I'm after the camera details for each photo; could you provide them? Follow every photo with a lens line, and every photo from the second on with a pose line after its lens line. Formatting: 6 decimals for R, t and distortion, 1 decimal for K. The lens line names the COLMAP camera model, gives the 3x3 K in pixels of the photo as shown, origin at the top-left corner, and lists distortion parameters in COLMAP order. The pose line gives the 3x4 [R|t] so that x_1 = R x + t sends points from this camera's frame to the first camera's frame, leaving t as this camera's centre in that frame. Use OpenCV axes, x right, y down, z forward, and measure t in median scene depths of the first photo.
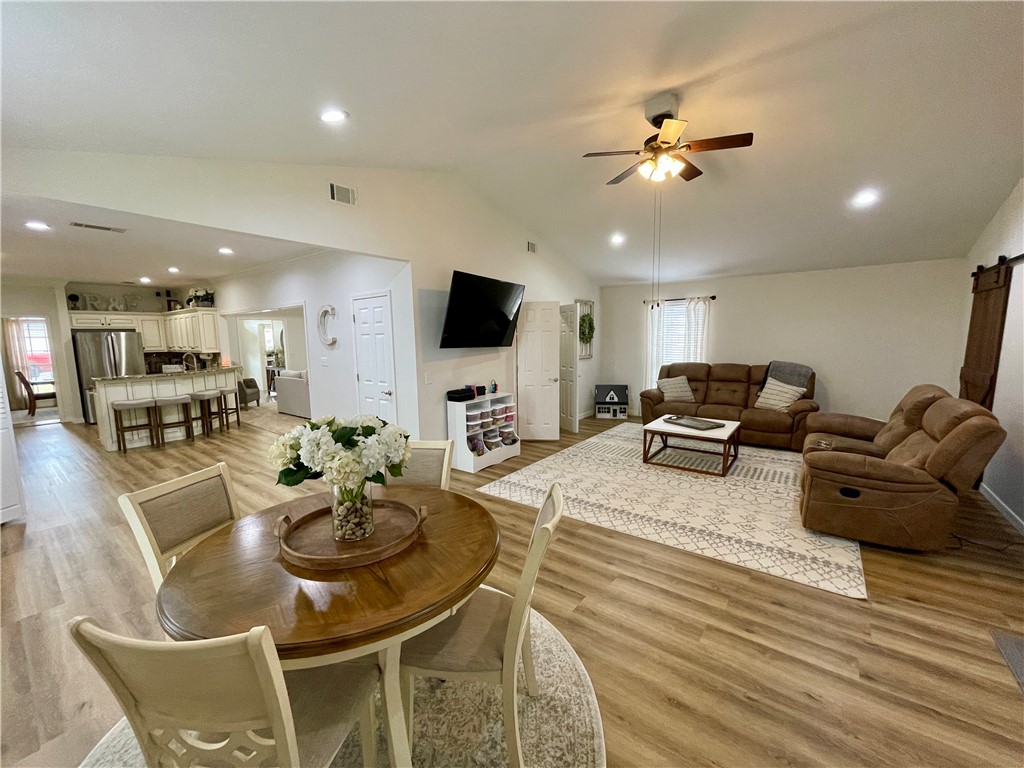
lens RADIAL K [[412.6, 0, 514.8], [0, 412.6, 383.0], [0, 0, 1]] dist [-0.002372, 0.000366]
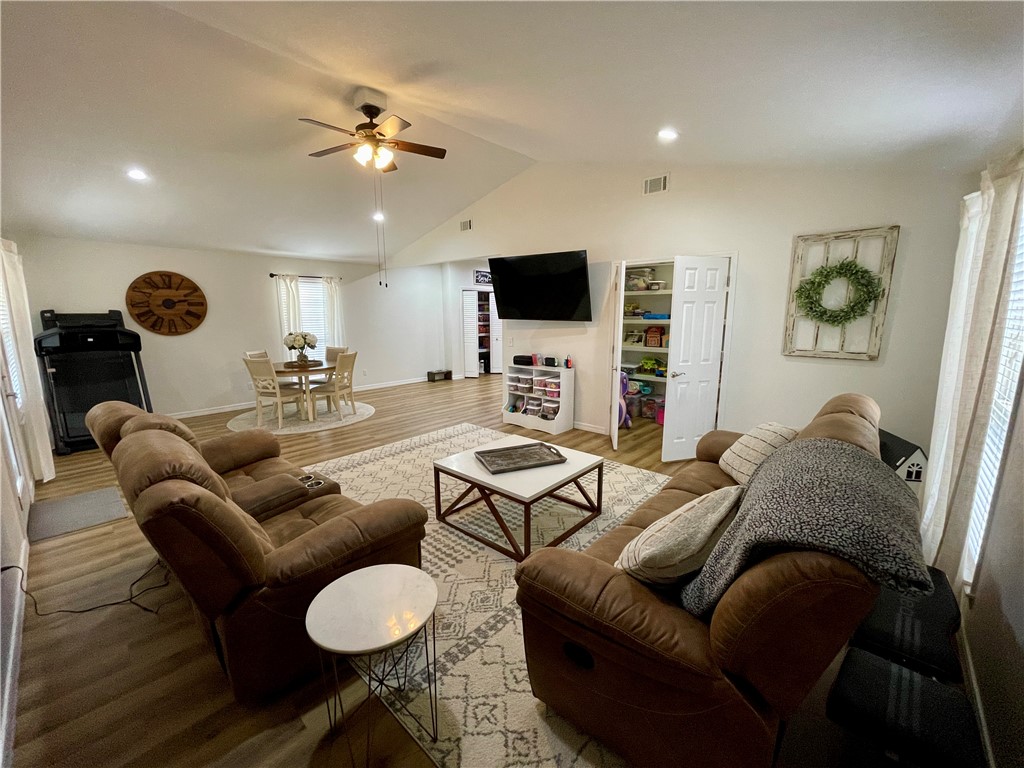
lens RADIAL K [[412.6, 0, 507.6], [0, 412.6, 385.6], [0, 0, 1]] dist [-0.002372, 0.000366]
pose [[-0.093719, 0.195589, -0.976198, 1.104770], [-0.107938, 0.972738, 0.205258, -0.145061], [0.989730, 0.124605, -0.070053, 1.108278]]
